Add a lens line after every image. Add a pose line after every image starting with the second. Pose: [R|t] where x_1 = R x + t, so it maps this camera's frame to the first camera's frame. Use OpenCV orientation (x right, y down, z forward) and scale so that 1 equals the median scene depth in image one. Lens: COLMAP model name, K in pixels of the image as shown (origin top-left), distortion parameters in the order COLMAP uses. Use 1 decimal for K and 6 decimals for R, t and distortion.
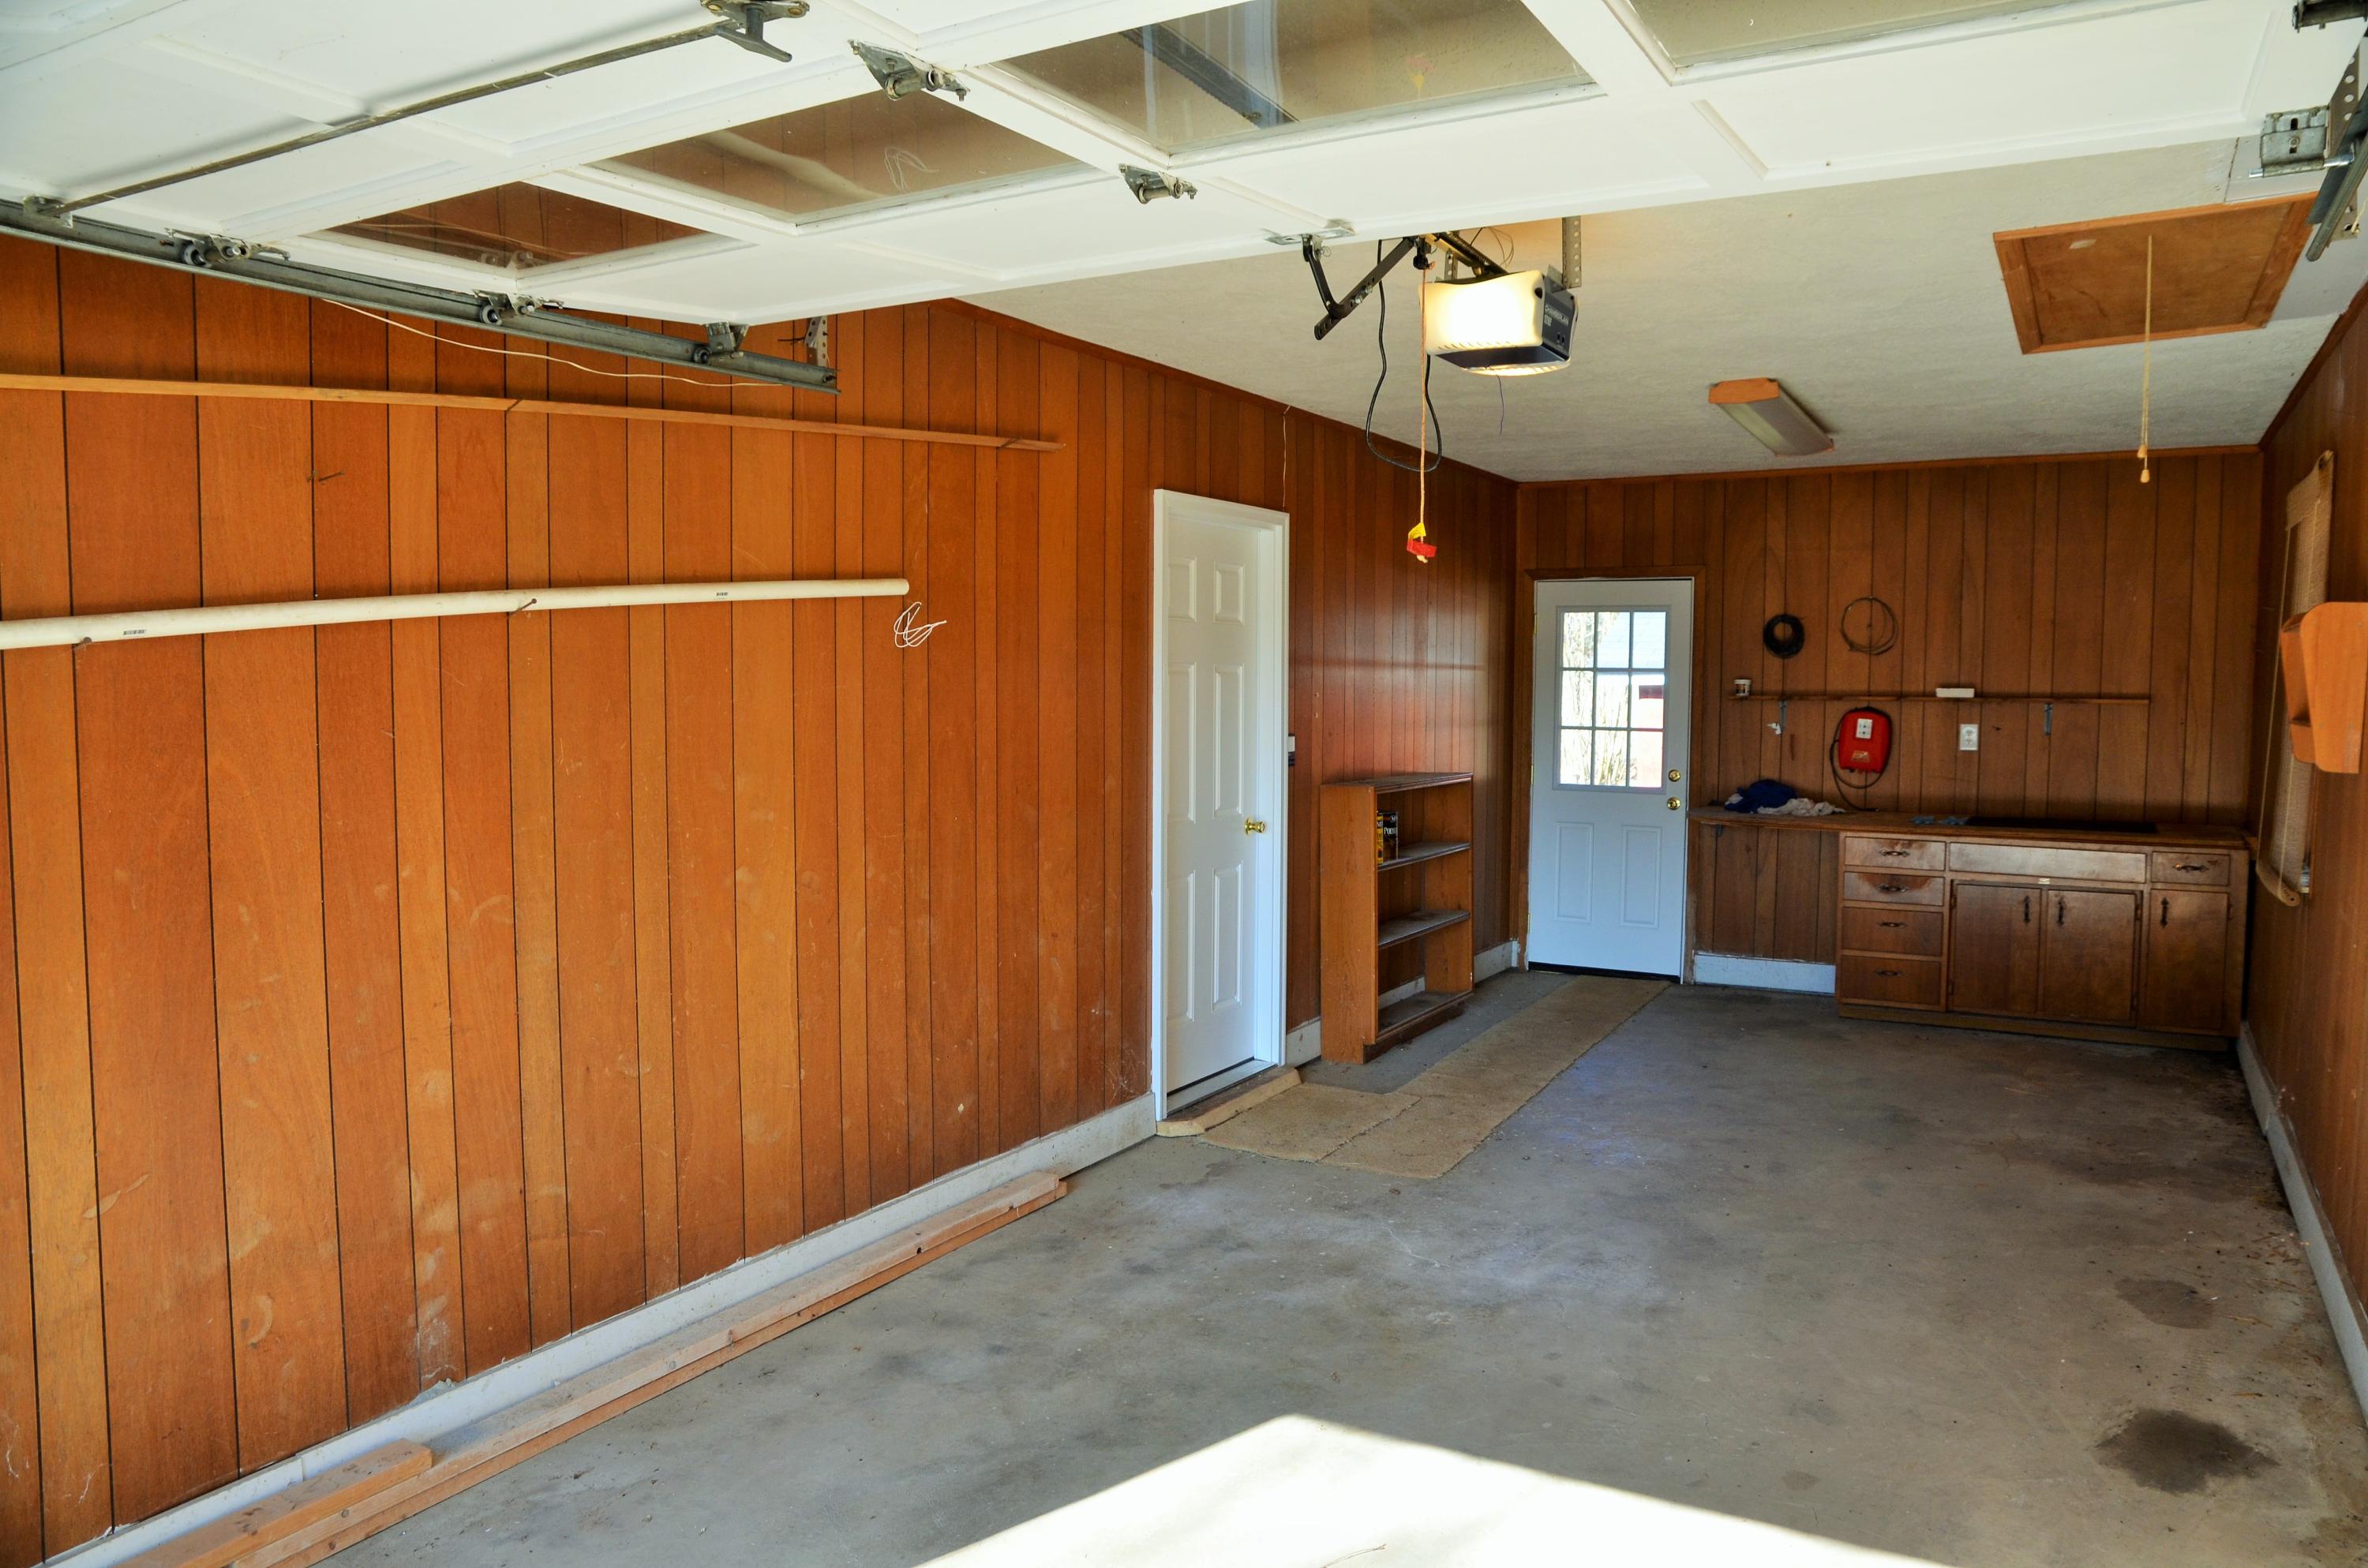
lens RADIAL K [[1619.5, 0, 1235.6], [0, 1619.5, 797.4], [0, 0, 1]] dist [-0.121989, 0.084028]
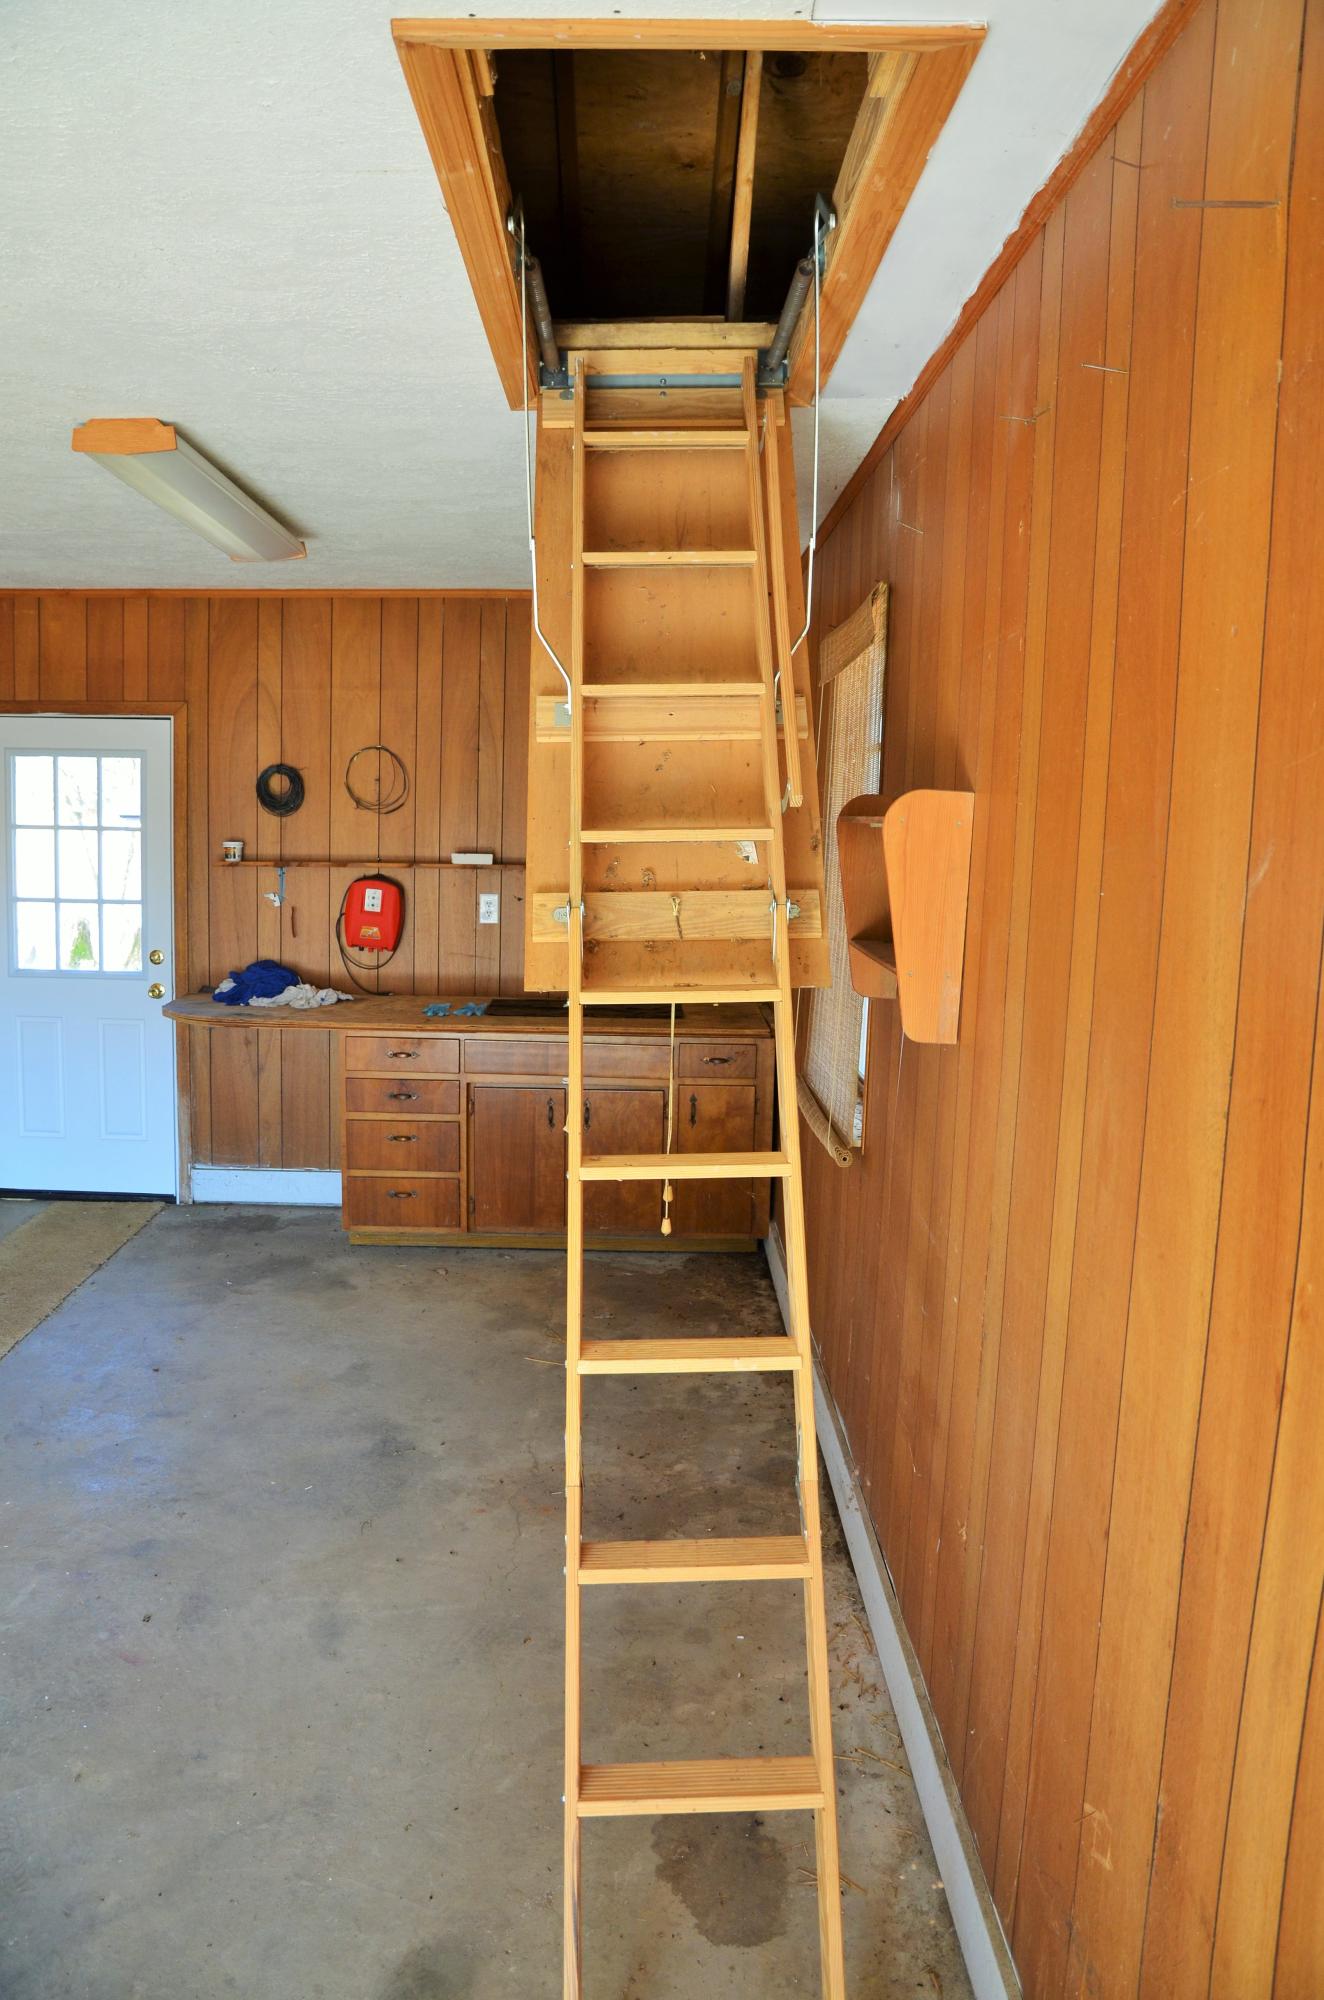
lens RADIAL K [[1368.0, 0, 662.0], [0, 1368.0, 1000.0], [0, 0, 1]] dist [-0.121989, 0.084028]
pose [[0.867193, -0.051249, 0.495328, 0.163087], [0.015893, 0.997032, 0.075333, -0.042094], [-0.497719, -0.057456, 0.865433, 0.283370]]
